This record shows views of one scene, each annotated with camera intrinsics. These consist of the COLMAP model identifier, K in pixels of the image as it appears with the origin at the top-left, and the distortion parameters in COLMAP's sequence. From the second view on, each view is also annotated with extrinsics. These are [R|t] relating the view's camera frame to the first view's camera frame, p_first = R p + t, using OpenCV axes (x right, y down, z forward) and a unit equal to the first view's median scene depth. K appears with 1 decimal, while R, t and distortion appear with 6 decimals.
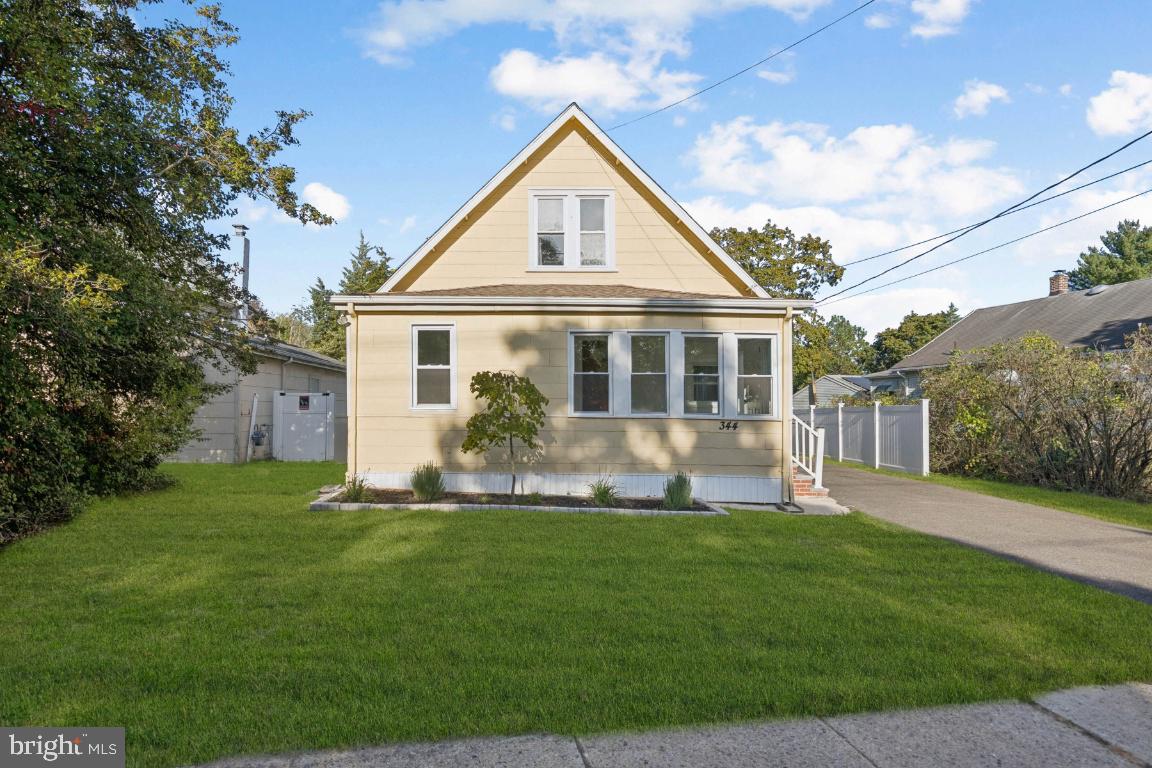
lens RADIAL K [[661.5, 0, 575.9], [0, 661.5, 408.1], [0, 0, 1]] dist [-0.036626, -0.000326]
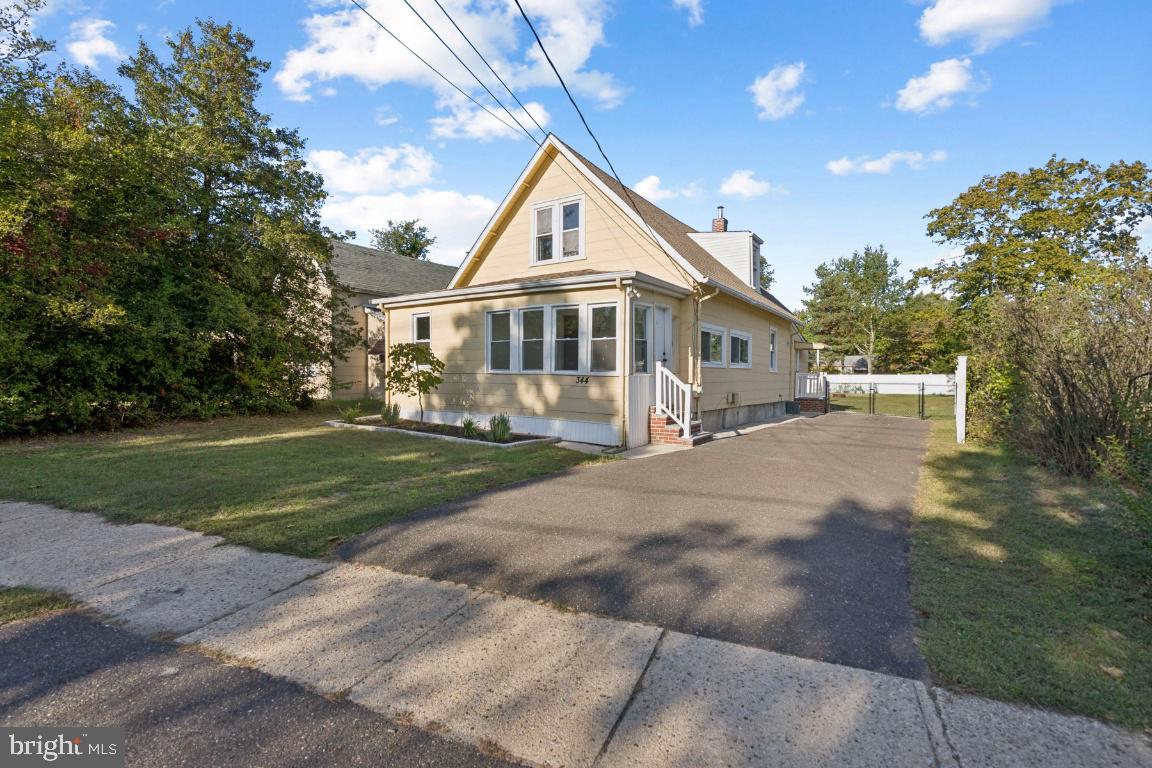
lens RADIAL K [[542.3, 0, 555.8], [0, 542.3, 386.4], [0, 0, 1]] dist [-0.012139, 0.000199]
pose [[0.826312, 0.010145, -0.563121, 0.749490], [0.004367, 0.999692, 0.024418, 0.012494], [0.563196, -0.022636, 0.826013, 0.142363]]
